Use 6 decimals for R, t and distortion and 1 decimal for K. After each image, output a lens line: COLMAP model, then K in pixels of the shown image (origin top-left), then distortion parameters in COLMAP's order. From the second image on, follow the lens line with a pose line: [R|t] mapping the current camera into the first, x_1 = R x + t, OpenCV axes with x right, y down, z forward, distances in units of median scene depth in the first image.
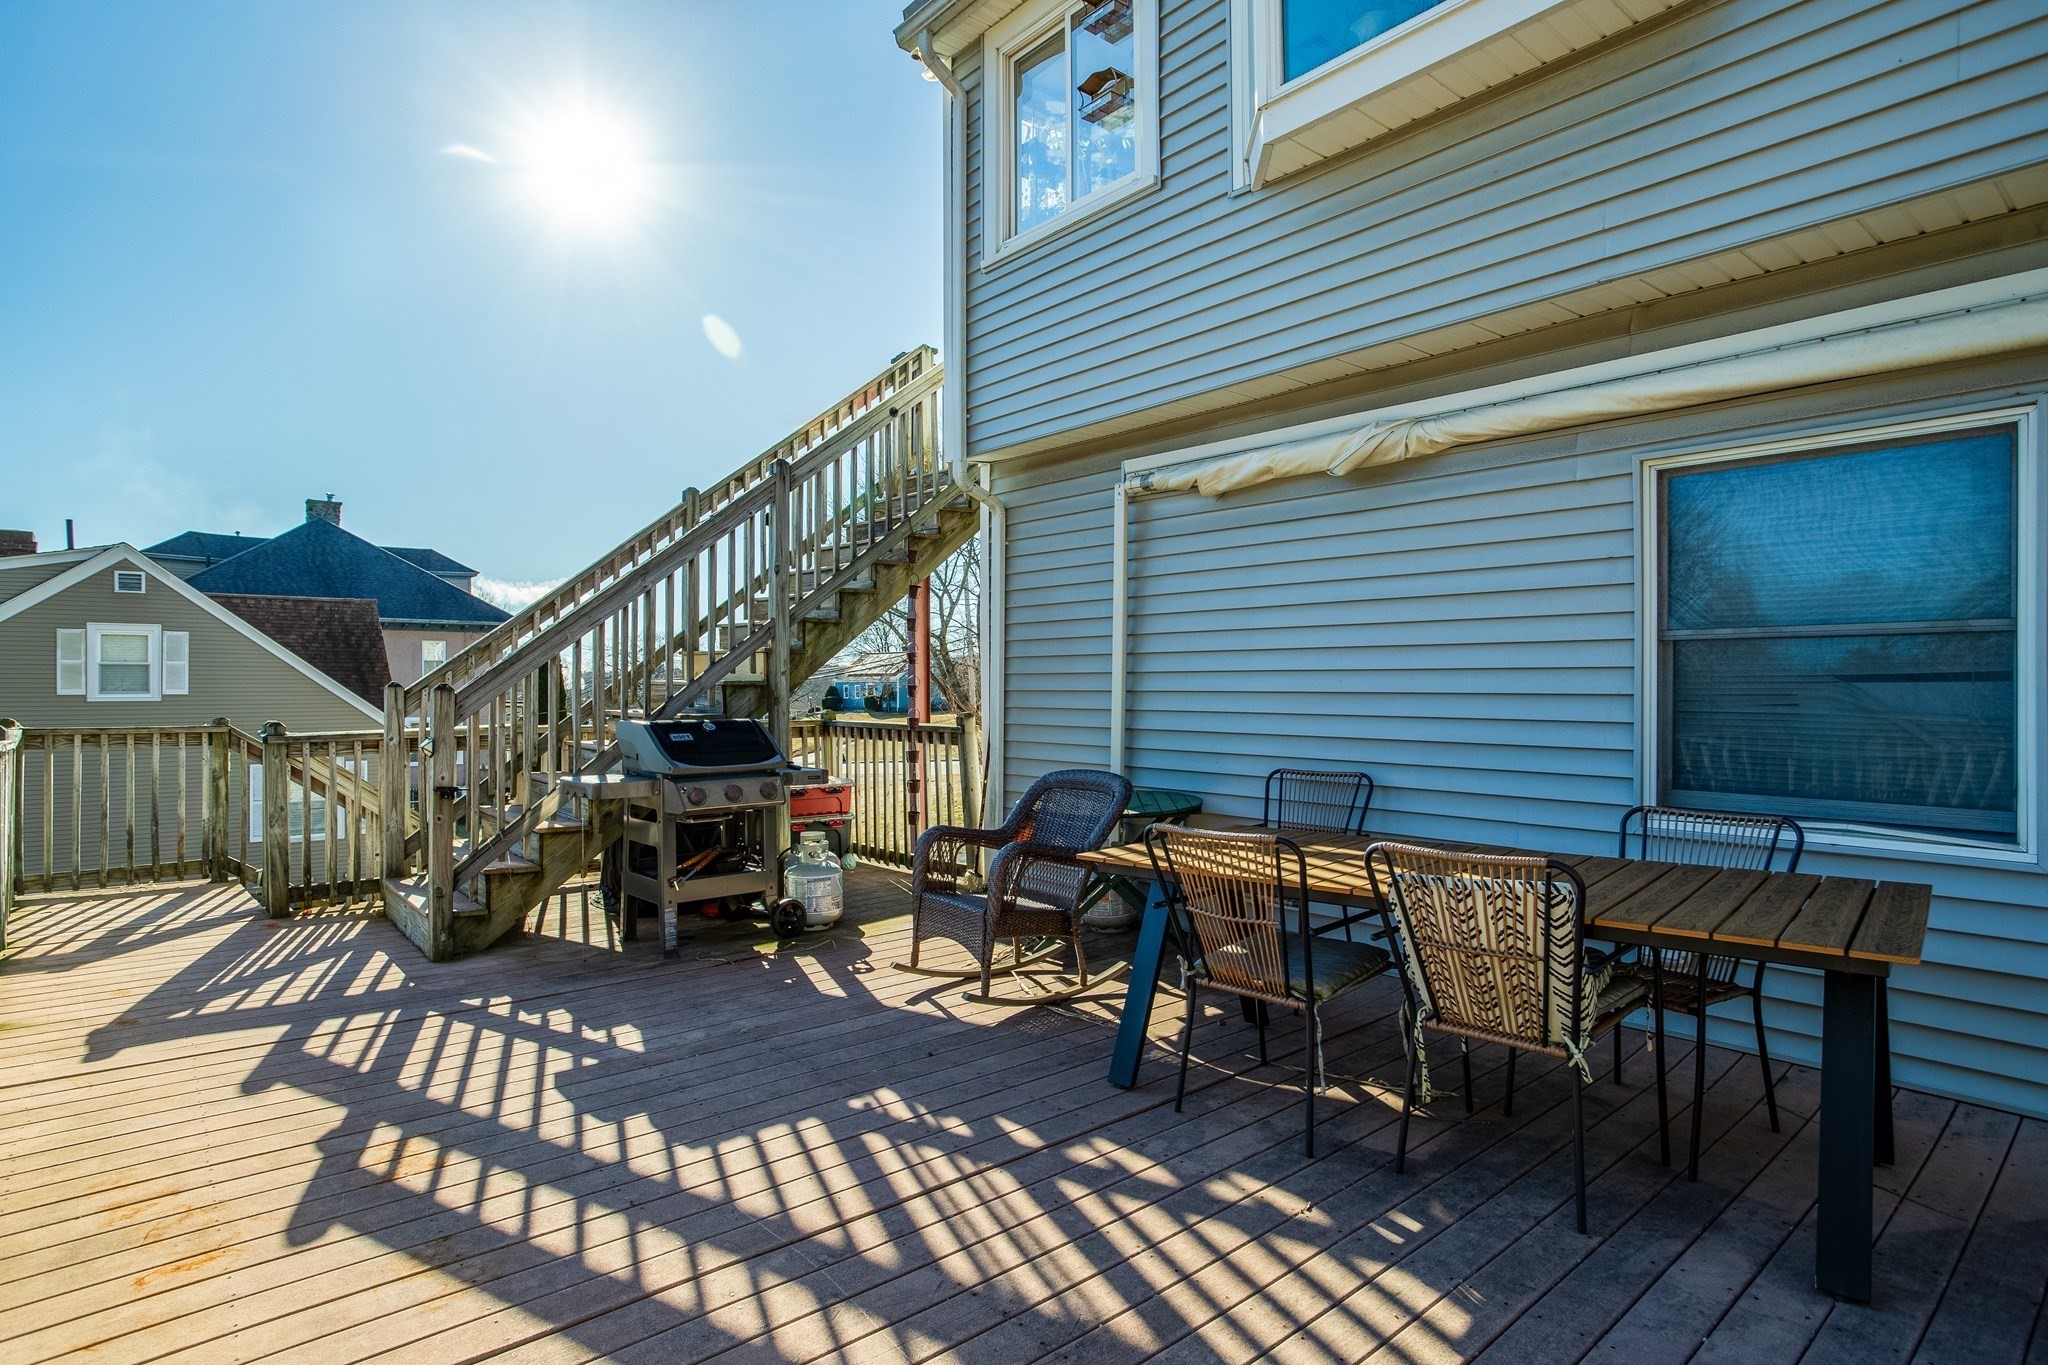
lens RADIAL K [[1063.8, 0, 1003.7], [0, 1063.8, 680.2], [0, 0, 1]] dist [-0.018835, 0.000741]
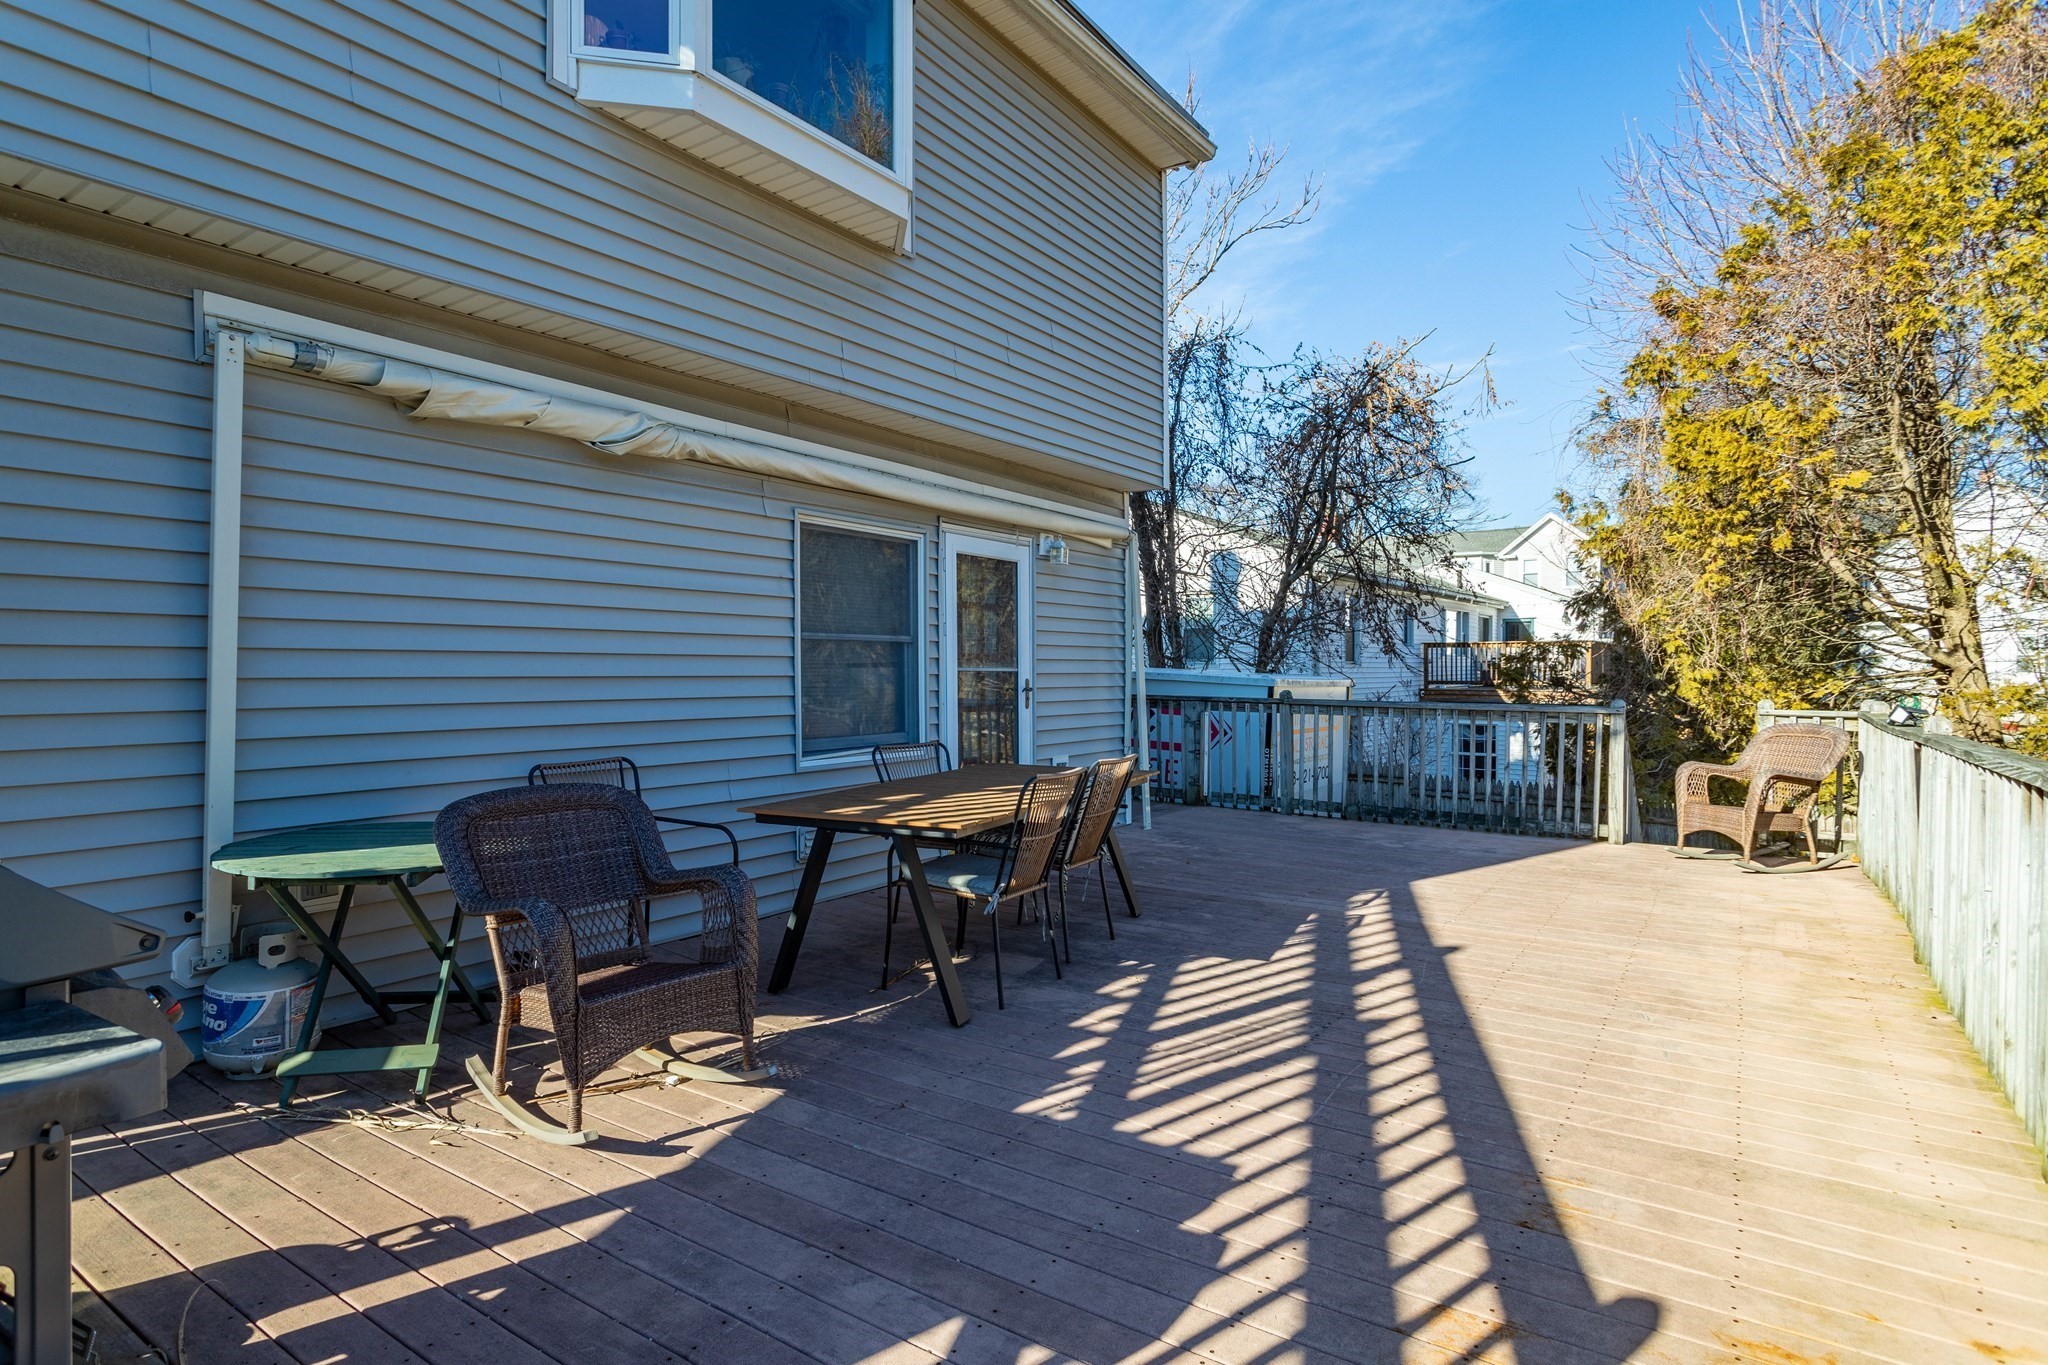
lens RADIAL K [[1063.8, 0, 1004.1], [0, 1063.8, 685.1], [0, 0, 1]] dist [-0.018835, 0.000741]
pose [[-0.260460, -0.005207, 0.965471, -1.098310], [0.003012, 0.999976, 0.006206, 0.022972], [-0.965480, 0.004524, -0.260438, 1.401980]]
